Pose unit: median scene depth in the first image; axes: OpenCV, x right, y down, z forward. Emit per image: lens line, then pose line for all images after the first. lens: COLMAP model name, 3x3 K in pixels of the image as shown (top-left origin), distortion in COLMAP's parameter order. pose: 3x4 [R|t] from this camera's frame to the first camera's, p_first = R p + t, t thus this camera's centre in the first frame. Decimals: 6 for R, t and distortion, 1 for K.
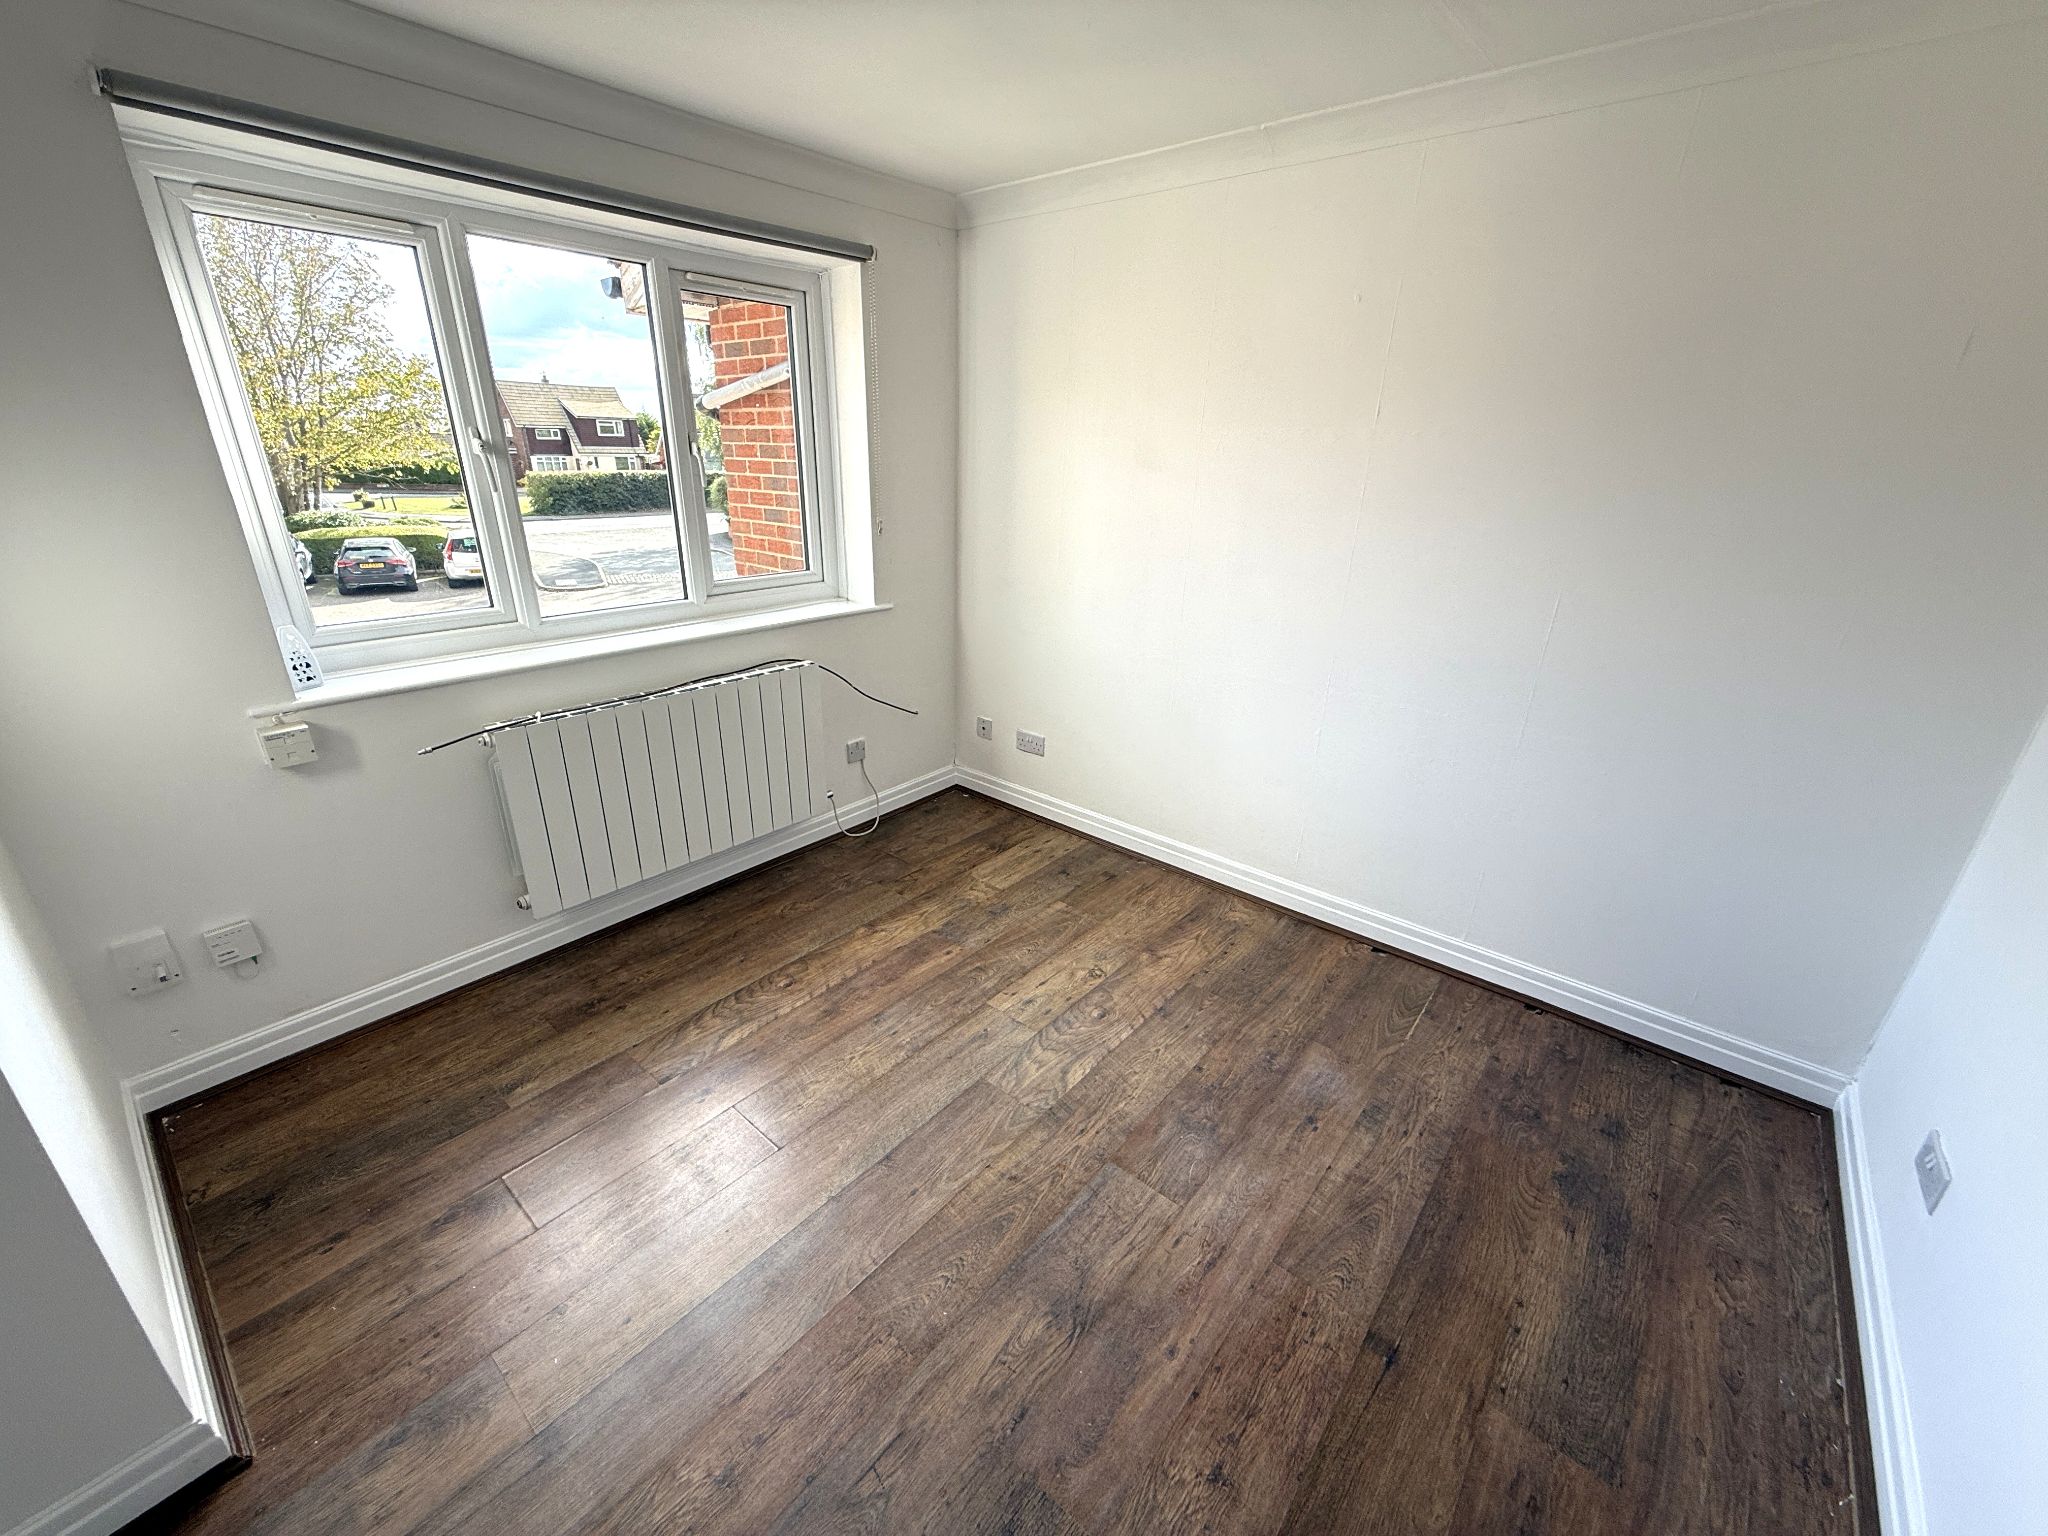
lens RADIAL K [[813.9, 0, 1016.4], [0, 813.9, 766.9], [0, 0, 1]] dist [-0.000956, 0.000114]
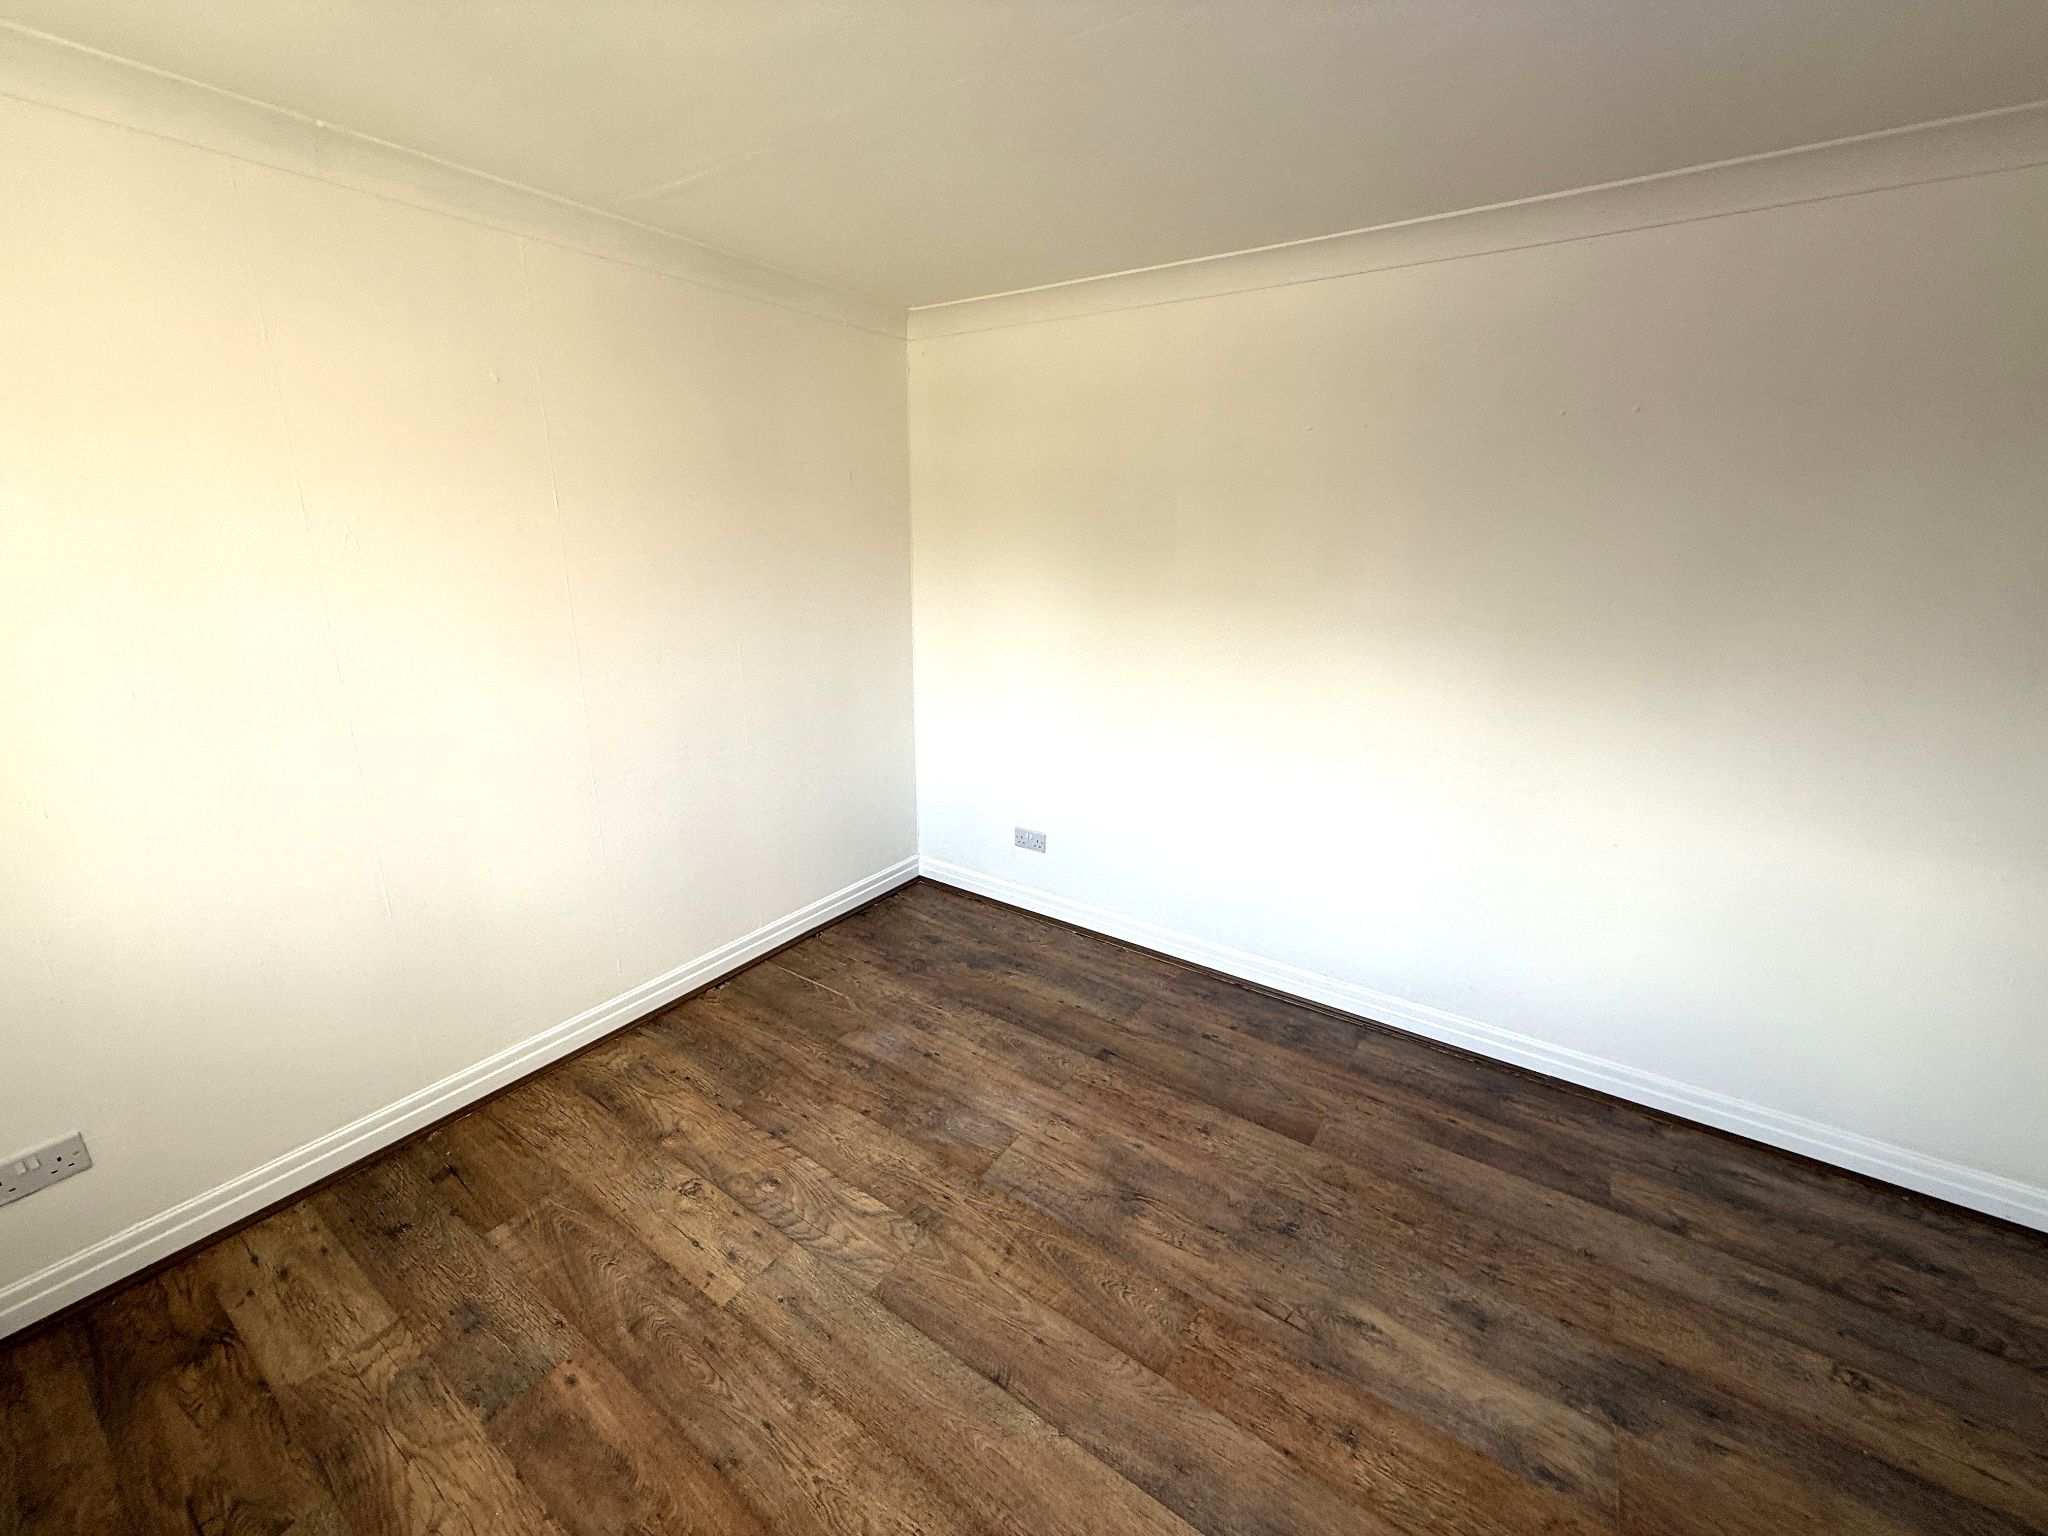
lens RADIAL K [[813.9, 0, 1016.4], [0, 813.9, 766.9], [0, 0, 1]] dist [-0.000956, 0.000114]
pose [[-0.102792, -0.300956, 0.948082, -0.669133], [0.358235, 0.877972, 0.317541, -0.290769], [-0.927955, 0.372277, 0.017564, 0.641537]]
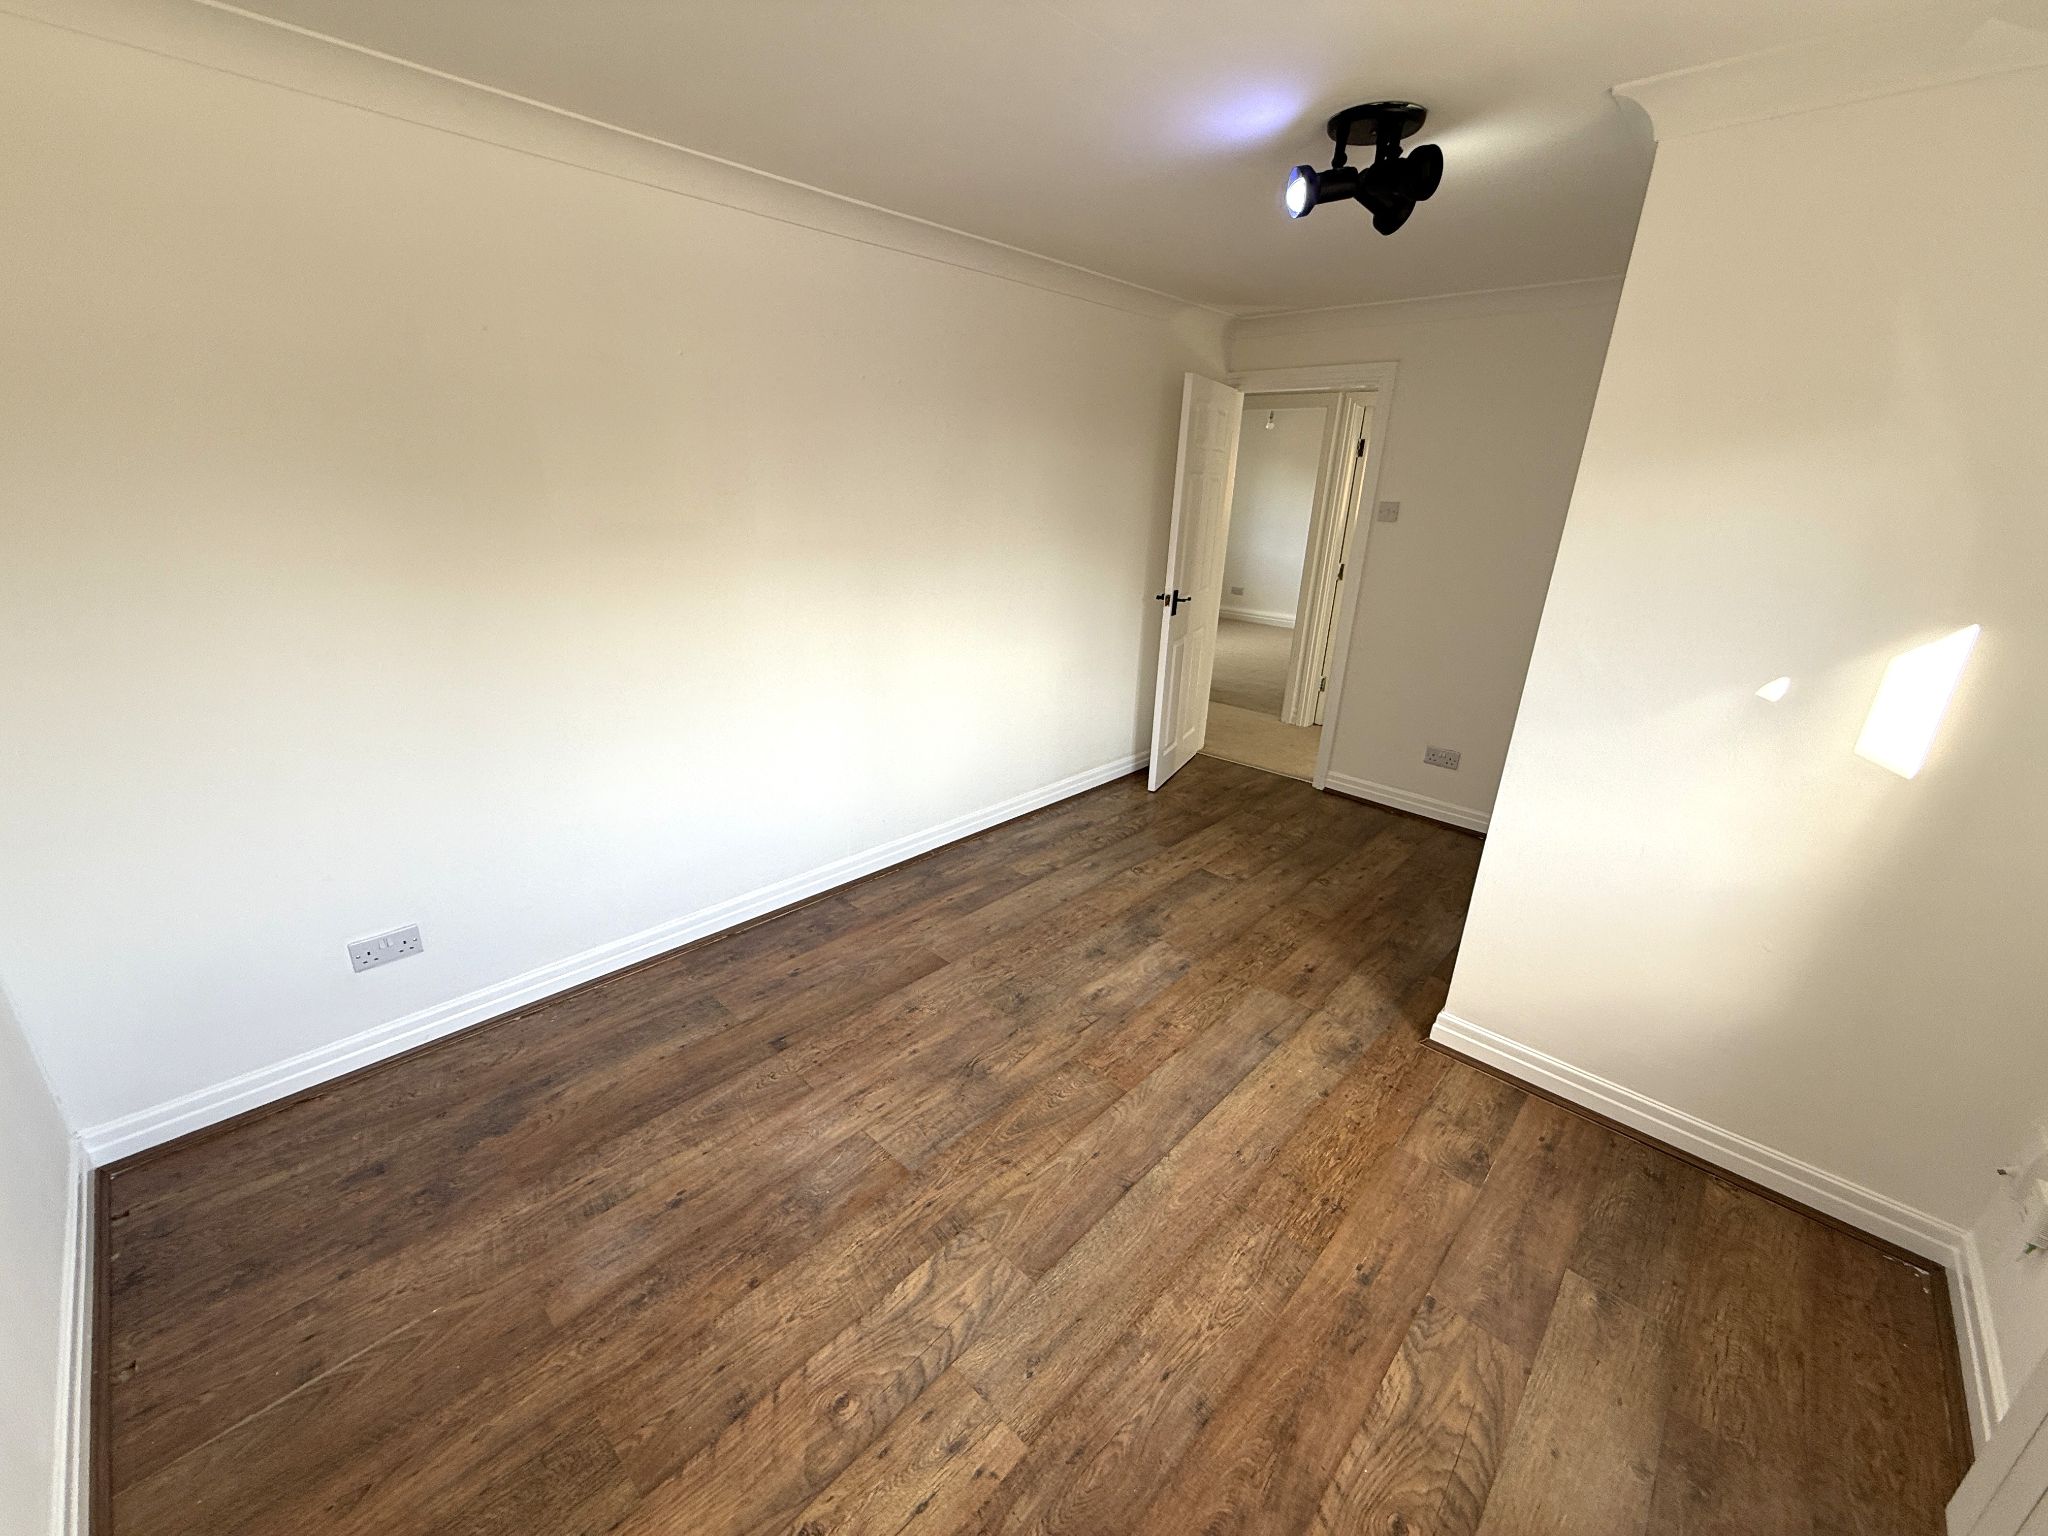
lens RADIAL K [[813.9, 0, 1016.4], [0, 813.9, 766.9], [0, 0, 1]] dist [-0.000956, 0.000114]
pose [[-0.996984, -0.068825, 0.035864, -0.017349], [-0.027853, 0.748644, 0.662387, -0.516243], [-0.072439, 0.659391, -0.748303, 1.250078]]
